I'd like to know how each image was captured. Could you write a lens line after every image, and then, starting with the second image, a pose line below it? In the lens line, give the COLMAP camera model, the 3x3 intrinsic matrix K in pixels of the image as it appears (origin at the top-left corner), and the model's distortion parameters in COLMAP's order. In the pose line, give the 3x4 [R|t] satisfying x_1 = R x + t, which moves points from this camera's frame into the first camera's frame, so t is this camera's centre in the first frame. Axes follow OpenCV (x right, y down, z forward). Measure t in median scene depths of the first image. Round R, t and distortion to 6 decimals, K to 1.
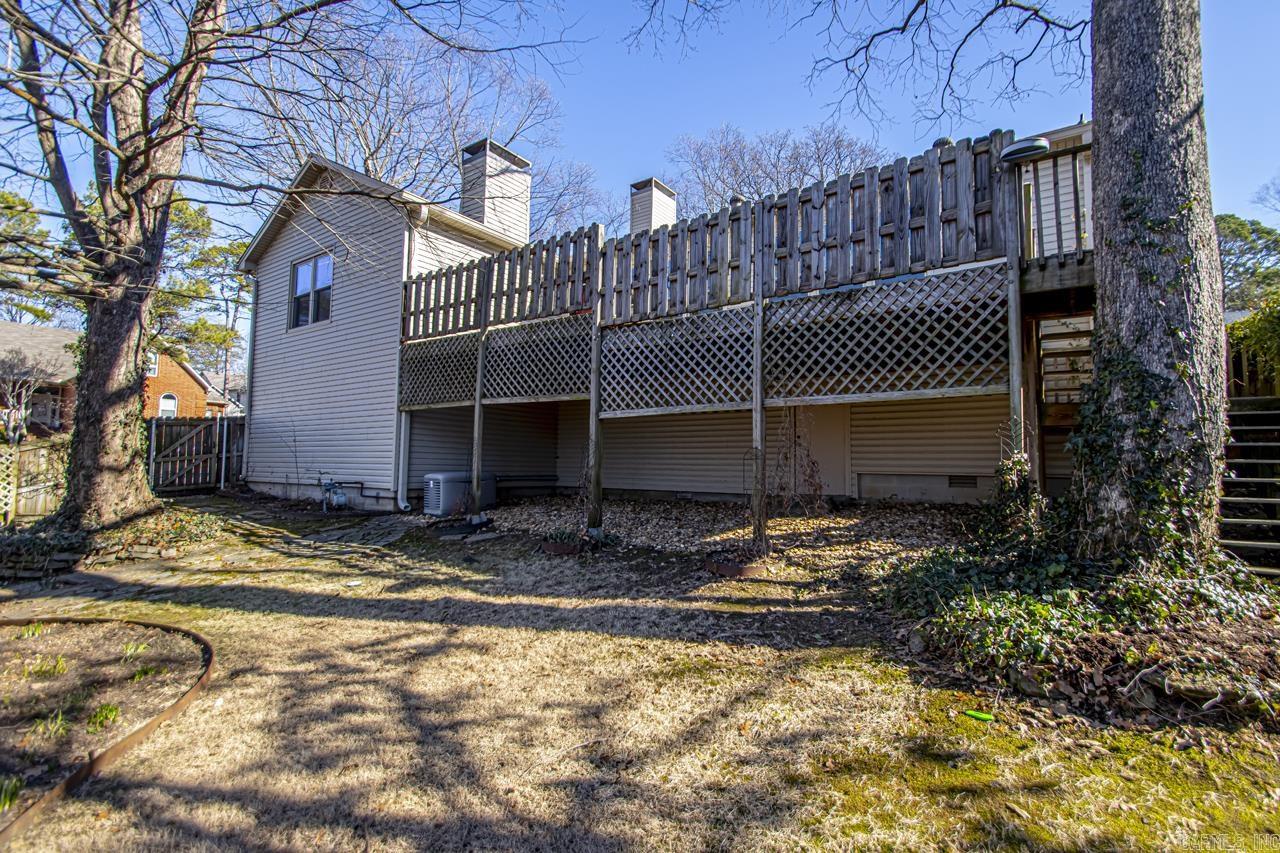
lens RADIAL K [[603.3, 0, 659.0], [0, 603.3, 424.1], [0, 0, 1]] dist [0.018071, -0.019887]
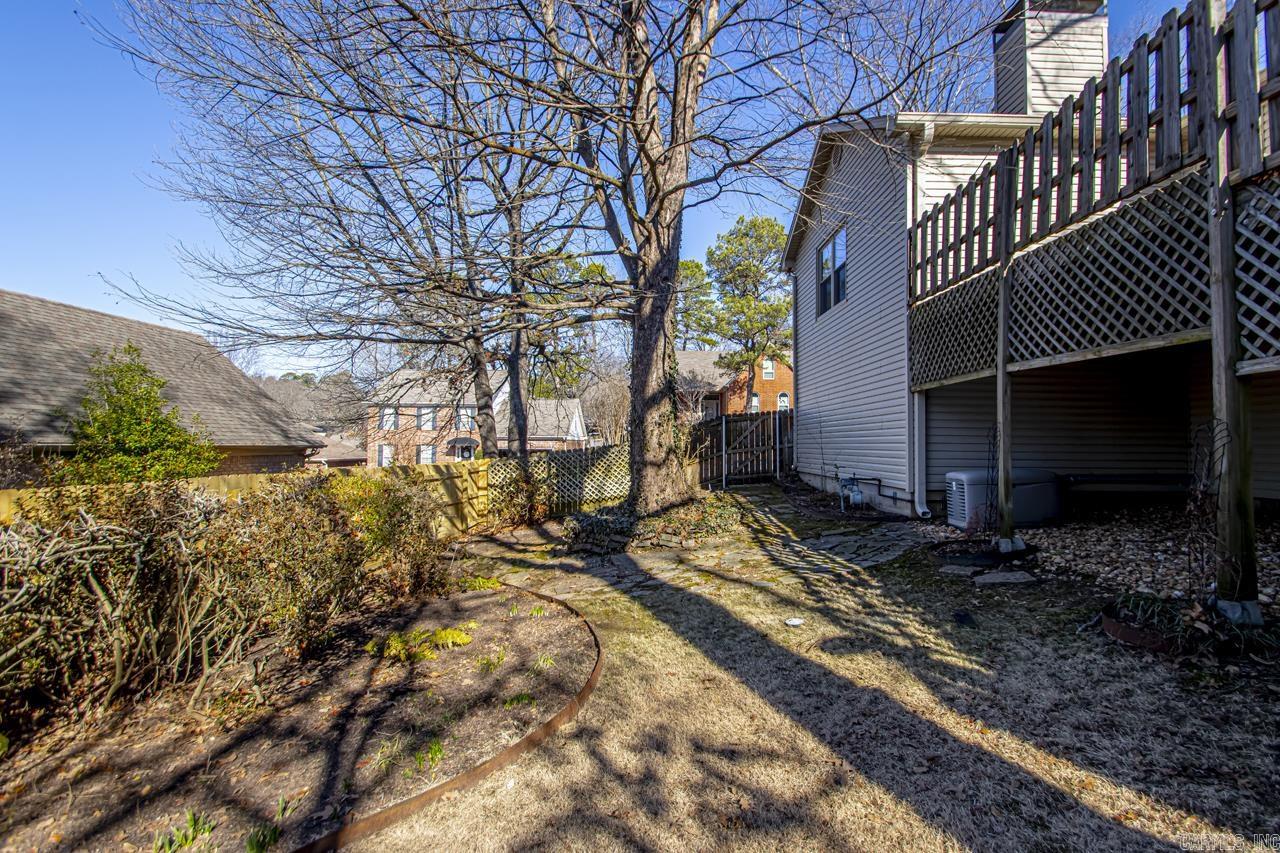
lens RADIAL K [[598.3, 0, 646.1], [0, 598.3, 427.7], [0, 0, 1]] dist [0.014316, -0.017158]
pose [[0.581529, -0.034333, -0.812801, 0.011850], [0.061513, 0.998105, 0.001850, 0.002623], [0.811197, -0.051073, 0.582539, 0.326534]]
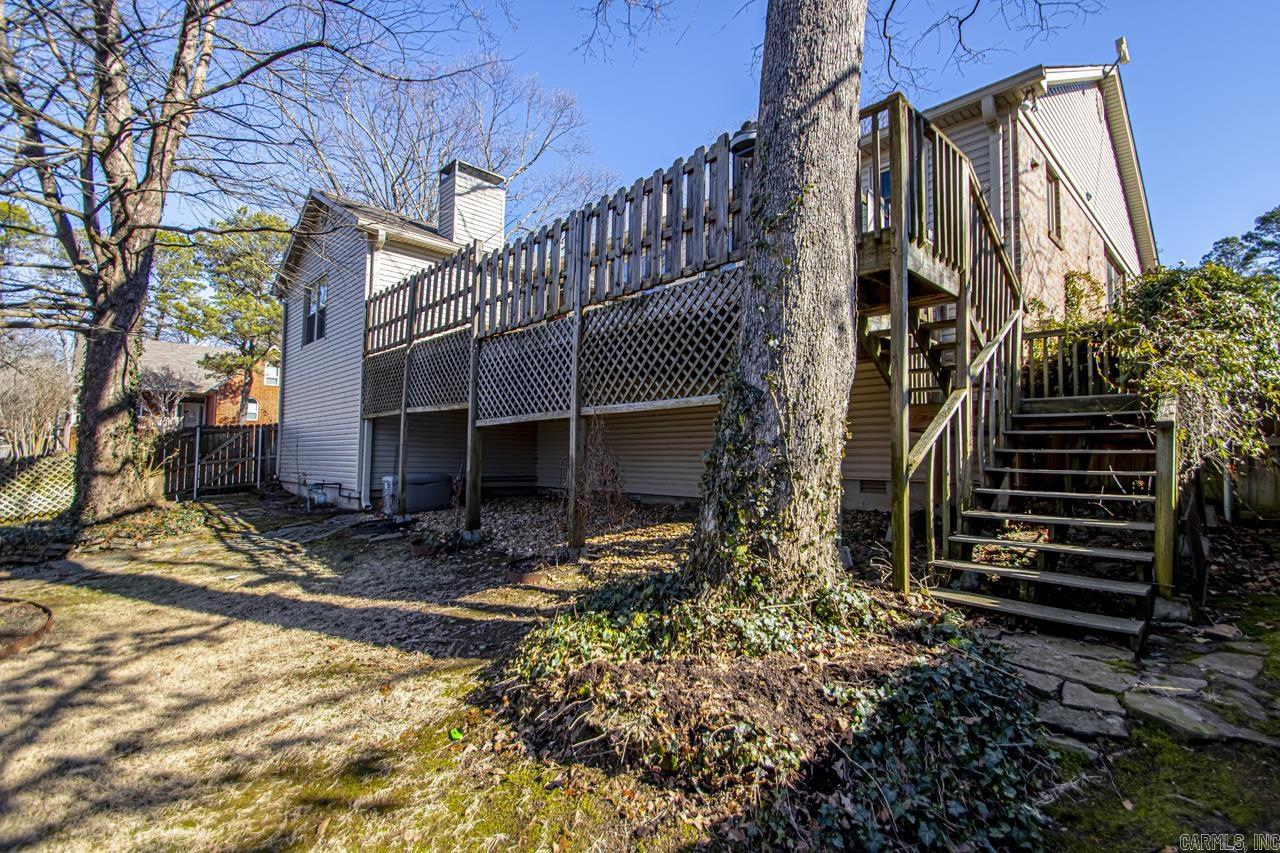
lens RADIAL K [[603.3, 0, 659.0], [0, 603.3, 424.1], [0, 0, 1]] dist [0.018071, -0.019887]
pose [[0.982212, -0.014709, -0.187200, 0.396518], [0.016468, 0.999834, 0.007842, -0.015706], [0.187053, -0.010785, 0.982291, 0.027389]]
